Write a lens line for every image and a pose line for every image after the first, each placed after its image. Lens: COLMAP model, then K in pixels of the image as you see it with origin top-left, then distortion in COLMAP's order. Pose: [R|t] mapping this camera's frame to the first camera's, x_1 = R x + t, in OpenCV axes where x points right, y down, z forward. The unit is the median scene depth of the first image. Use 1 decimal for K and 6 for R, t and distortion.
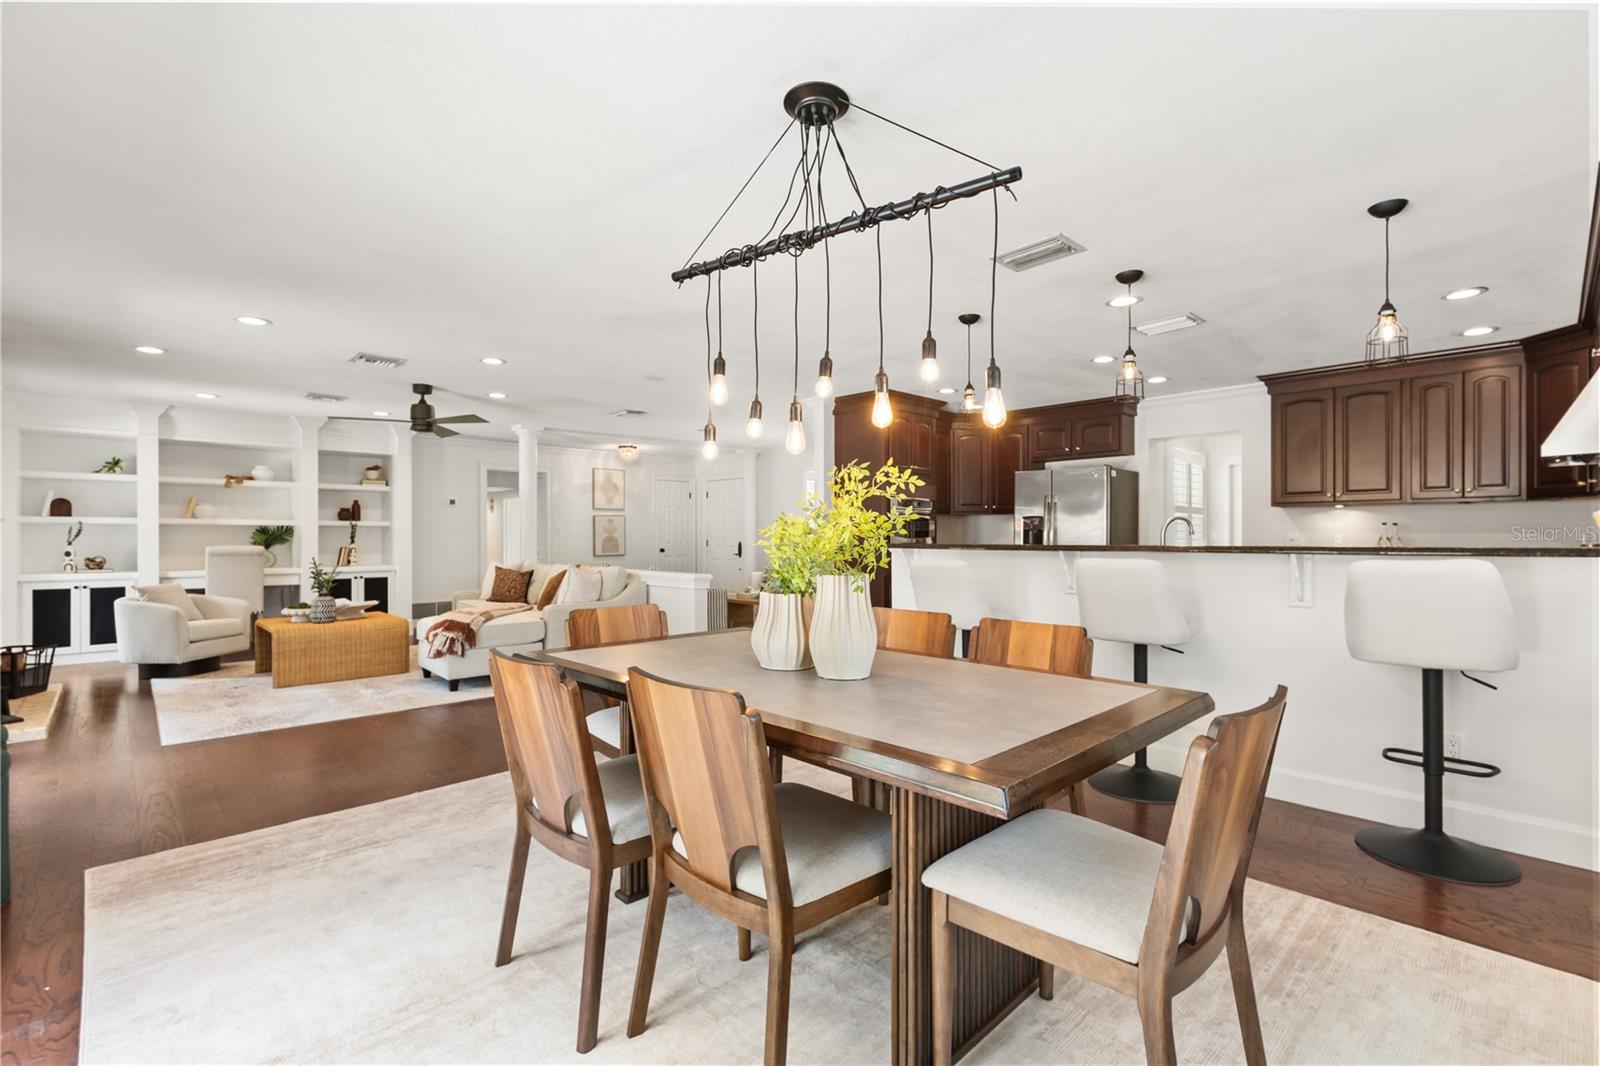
lens RADIAL K [[728.0, 0, 819.8], [0, 728.0, 540.5], [0, 0, 1]] dist [0.004491, -0.000338]
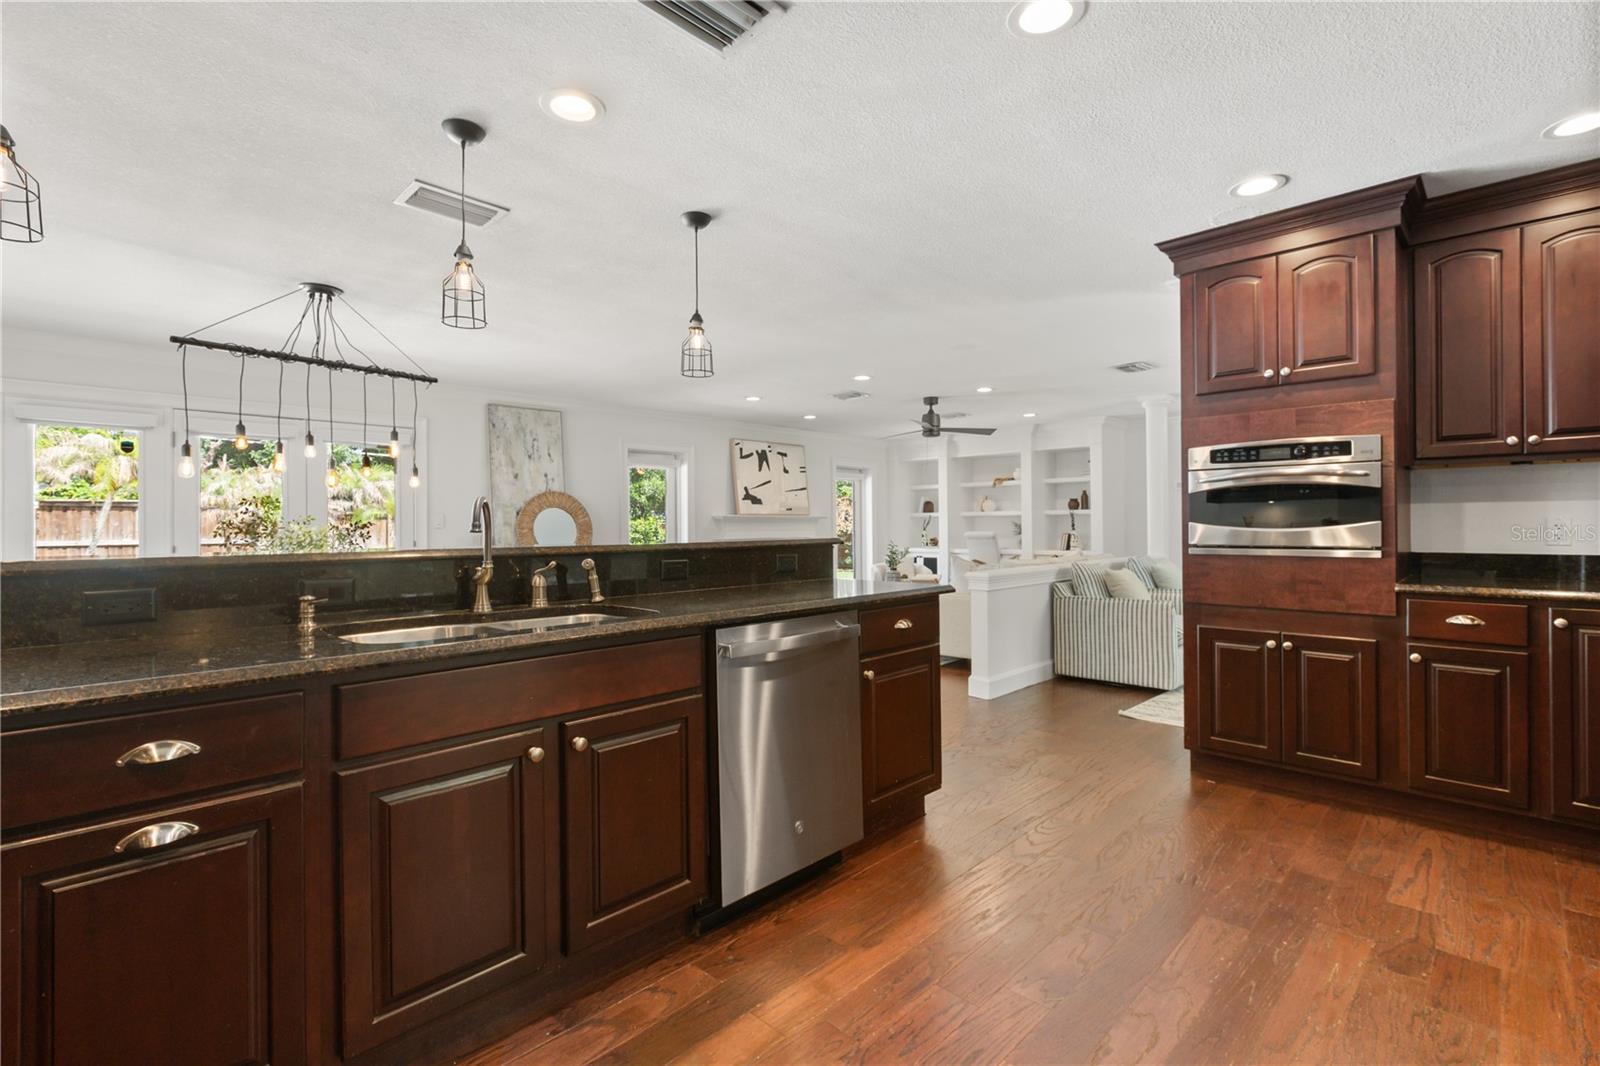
lens RADIAL K [[728.0, 0, 791.6], [0, 728.0, 531.8], [0, 0, 1]] dist [0.004491, -0.000338]
pose [[0.008585, 0.008649, -0.999926, 0.560882], [0.003590, 0.999956, 0.008680, -0.005730], [0.999957, -0.003664, 0.008554, 0.674636]]
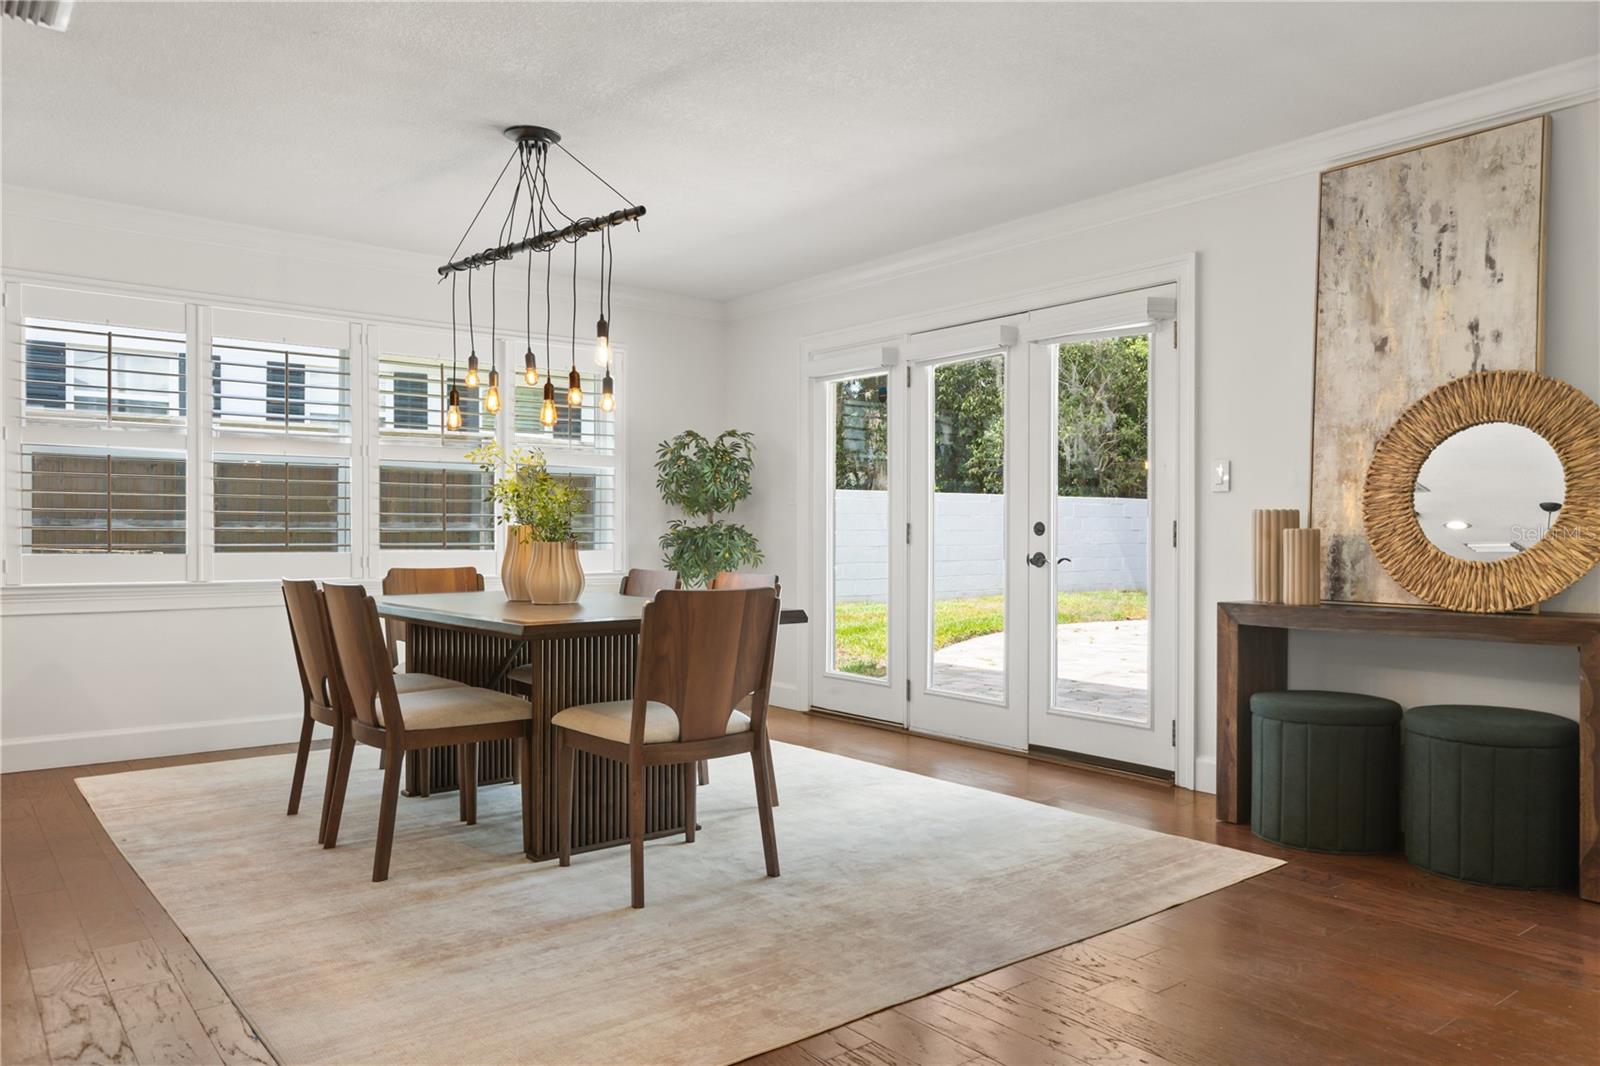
lens RADIAL K [[1119.7, 0, 811.6], [0, 1119.7, 530.1], [0, 0, 1]] dist [0.003266, -0.003561]
pose [[-0.994918, -0.000058, 0.100690, -0.206259], [0.000197, 0.999997, 0.002517, 0.015377], [-0.100690, 0.002524, -0.994915, 0.885449]]
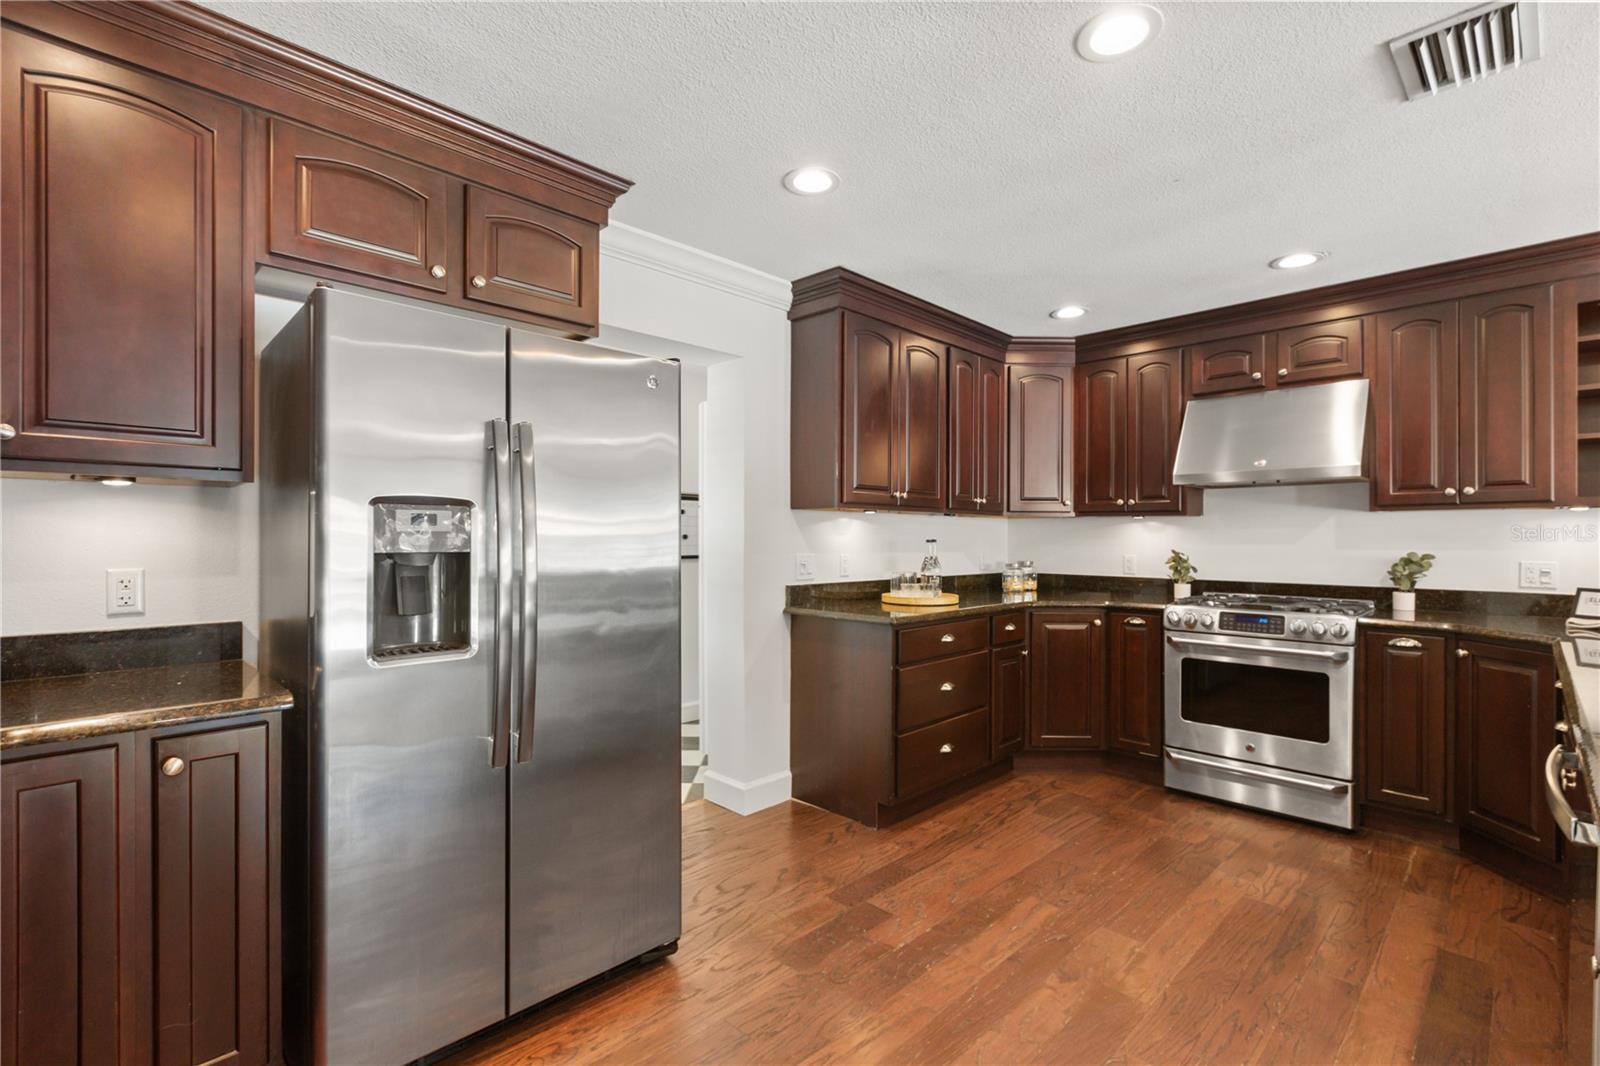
lens RADIAL K [[728.0, 0, 801.6], [0, 728.0, 536.6], [0, 0, 1]] dist [0.004491, -0.000338]
pose [[-0.011056, 0.001445, 0.999938, 0.049192], [-0.002233, 0.999996, -0.001470, -0.018774], [-0.999936, -0.002249, -0.011053, 0.876663]]
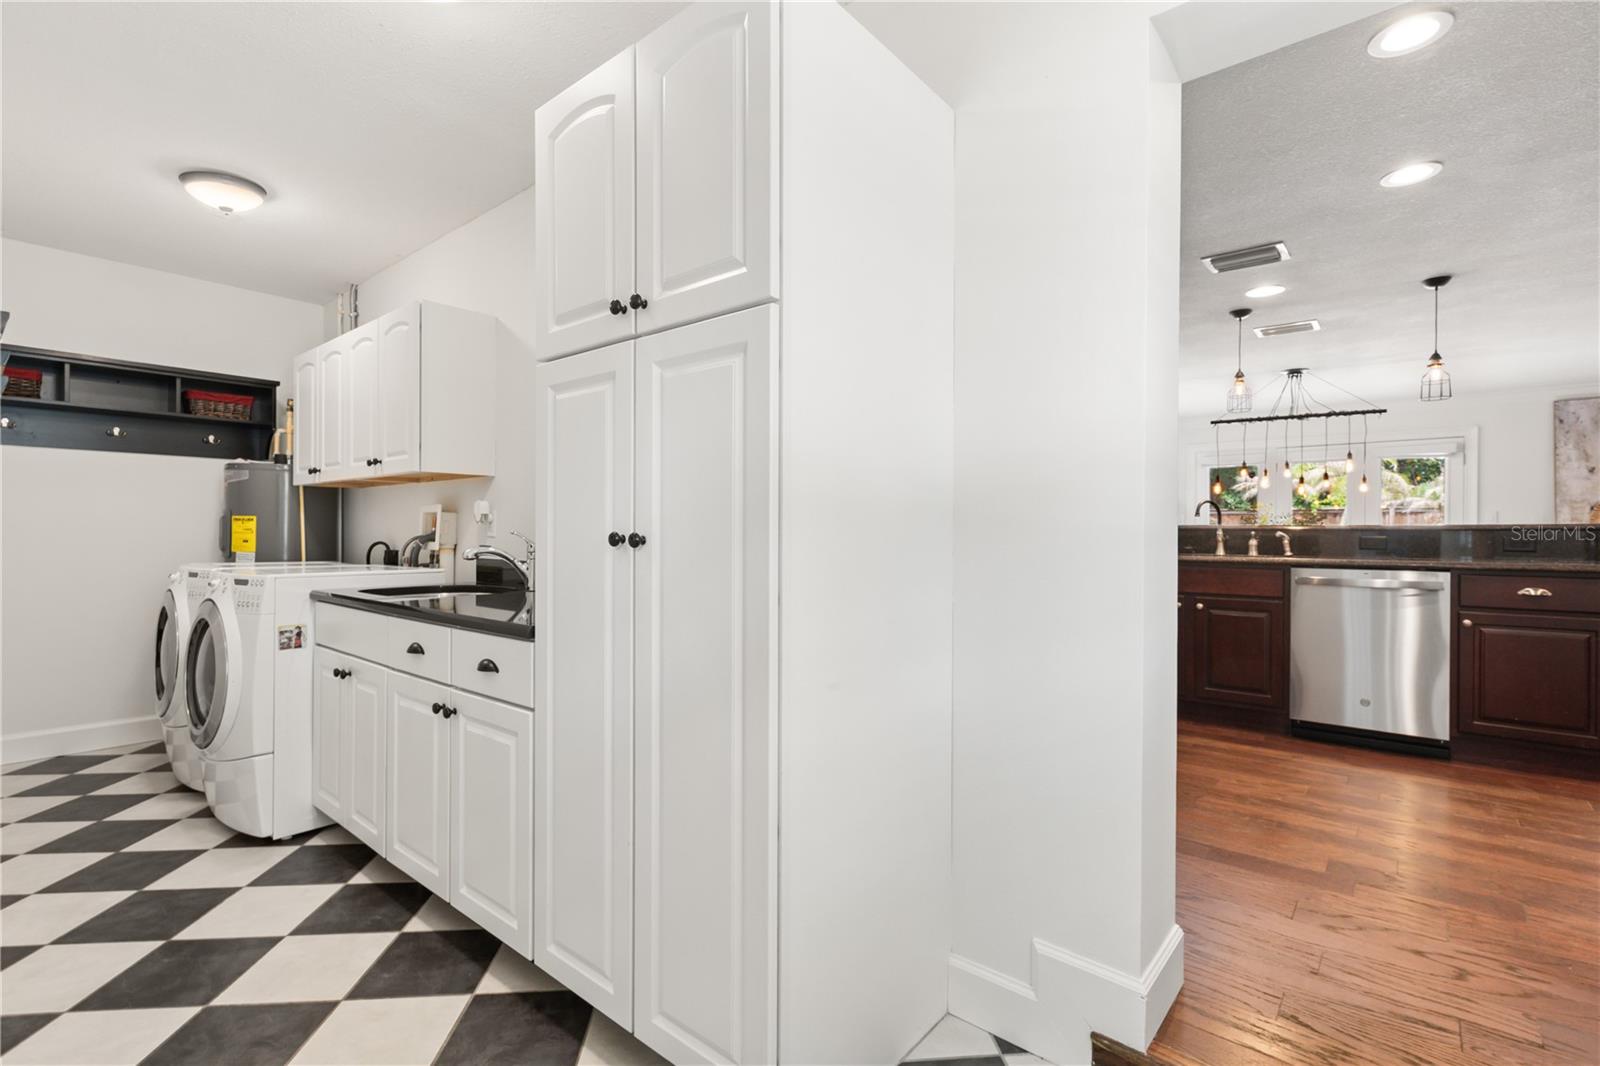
lens RADIAL K [[728.0, 0, 816.5], [0, 728.0, 531.7], [0, 0, 1]] dist [0.004491, -0.000338]
pose [[-0.994131, -0.005739, -0.108027, 0.675612], [-0.005880, 0.999982, 0.000979, 0.011306], [0.108020, 0.001608, -0.994147, 1.146863]]
